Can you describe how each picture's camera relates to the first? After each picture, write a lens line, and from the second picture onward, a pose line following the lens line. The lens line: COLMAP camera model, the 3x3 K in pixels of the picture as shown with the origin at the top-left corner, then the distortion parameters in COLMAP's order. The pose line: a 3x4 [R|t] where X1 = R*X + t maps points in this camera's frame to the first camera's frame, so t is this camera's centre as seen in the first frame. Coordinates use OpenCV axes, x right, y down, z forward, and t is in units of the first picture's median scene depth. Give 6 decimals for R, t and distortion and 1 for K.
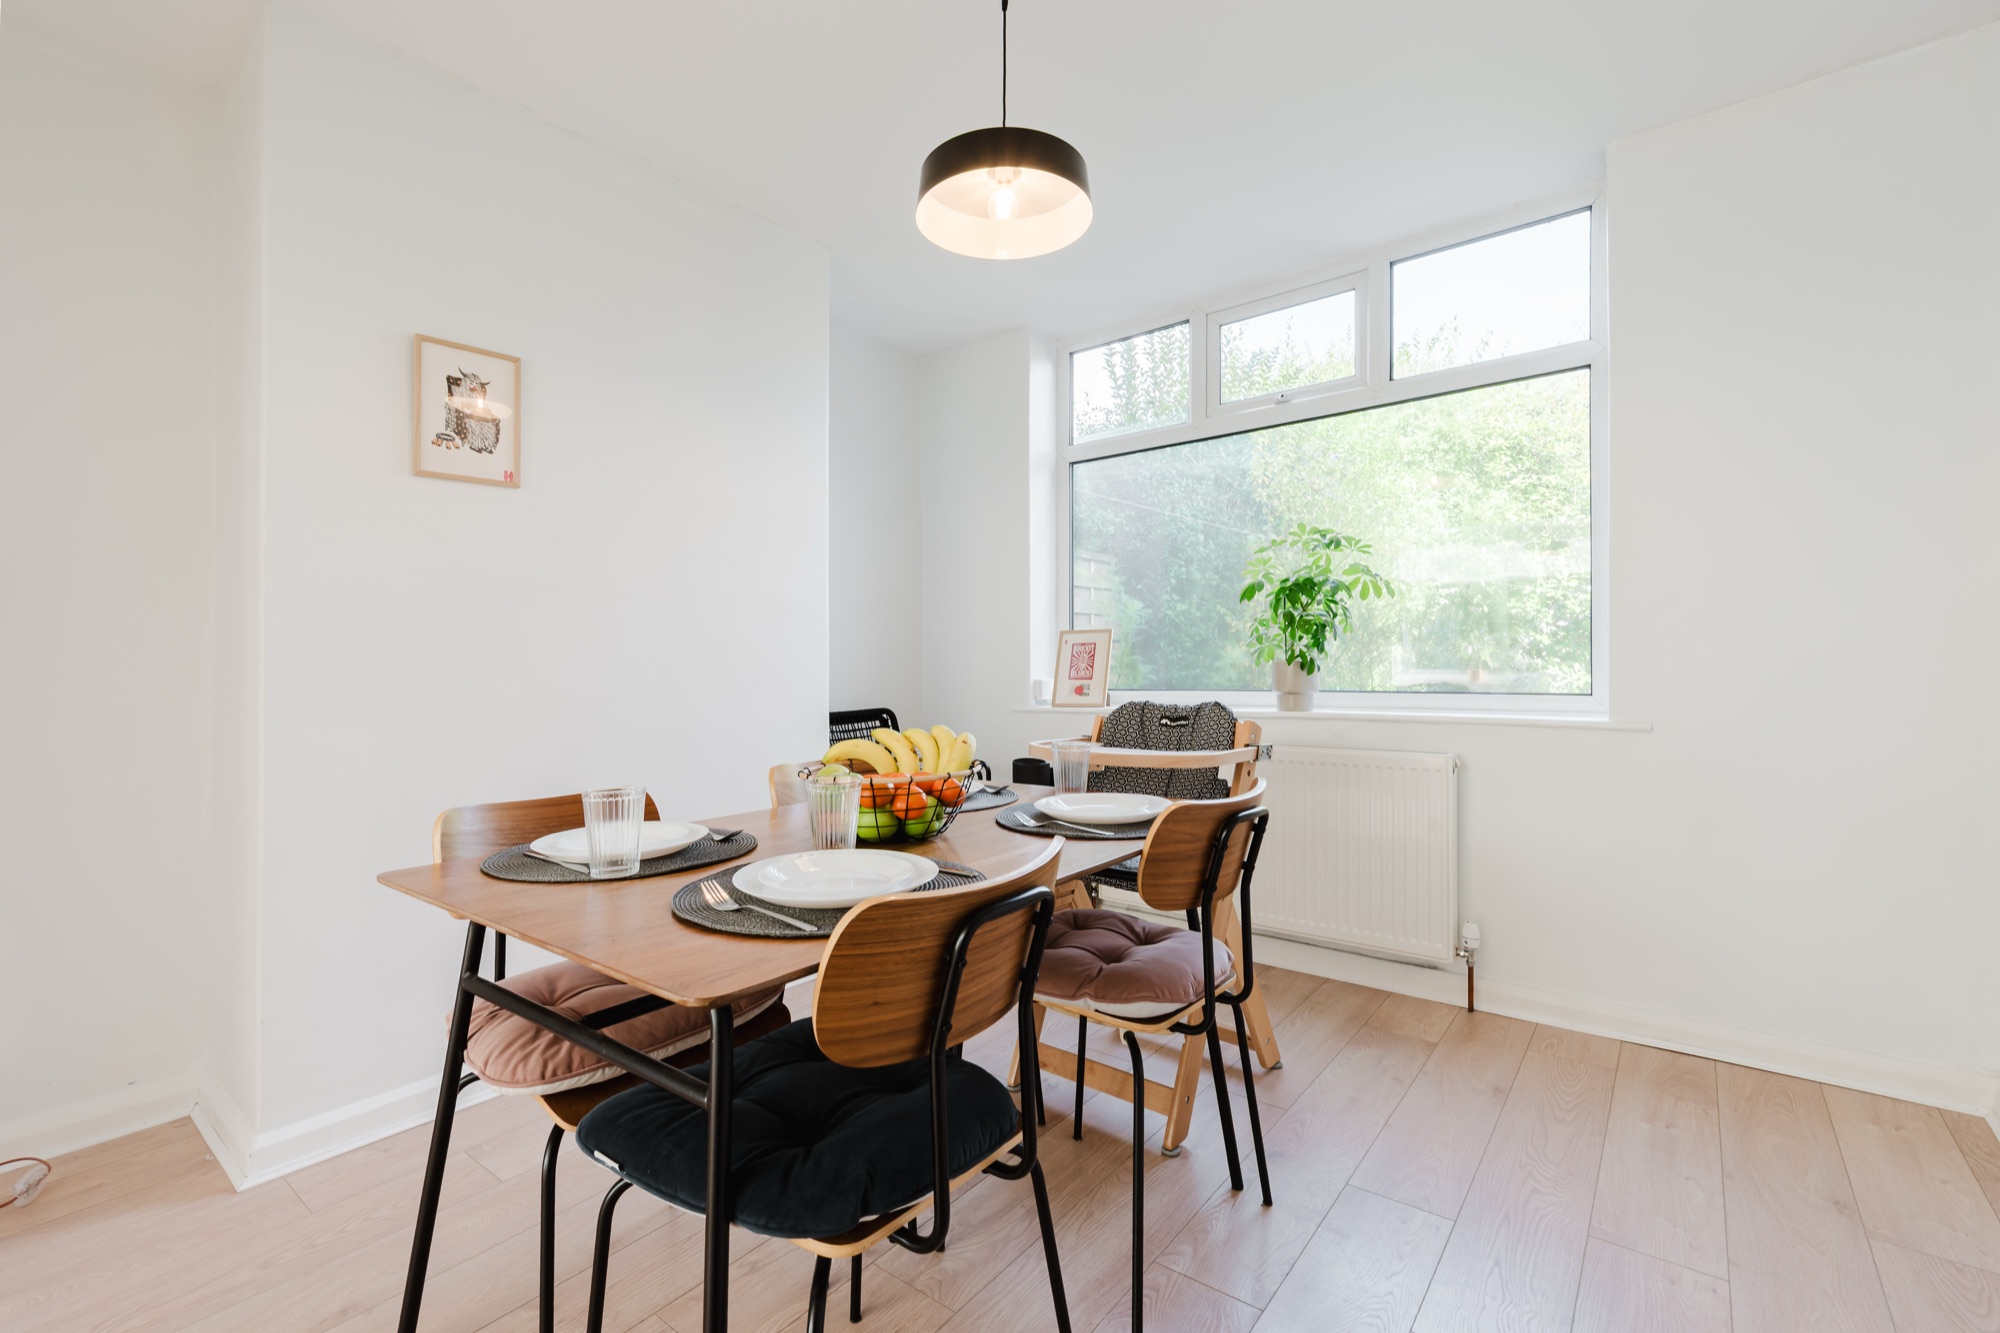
lens RADIAL K [[872.2, 0, 1000.0], [0, 872.2, 666.5], [0, 0, 1]] dist [0.001186, 0.000051]
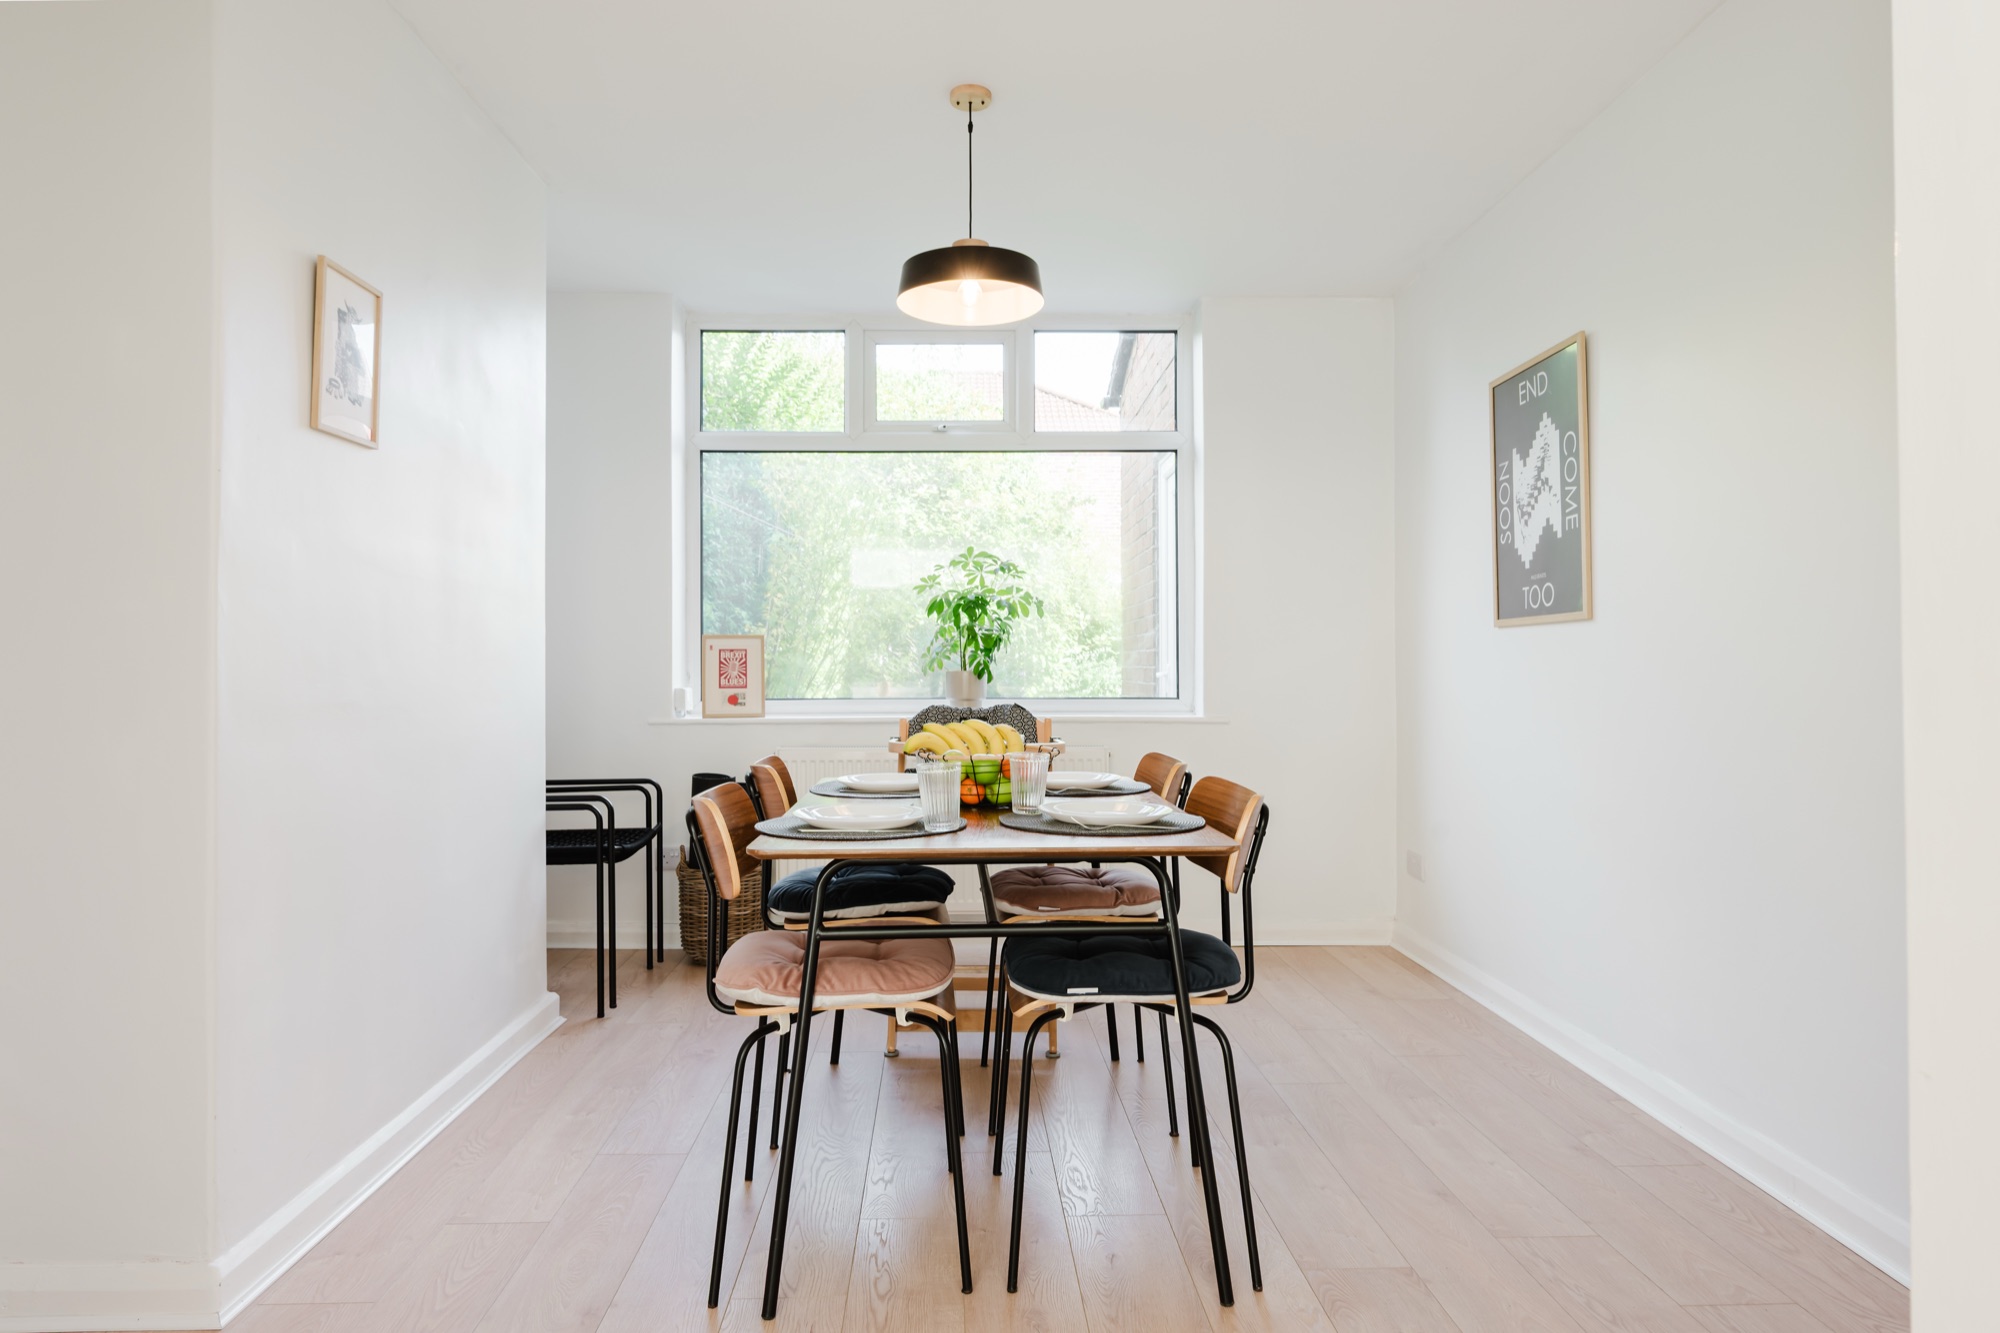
lens RADIAL K [[1152.7, 0, 1000.0], [0, 1152.7, 666.5], [0, 0, 1]] dist [-0.001648, -0.000194]
pose [[0.754255, 0.009649, 0.656511, -0.776214], [-0.003725, 0.999939, -0.010418, 0.005499], [-0.656572, 0.005413, 0.754244, -0.182041]]
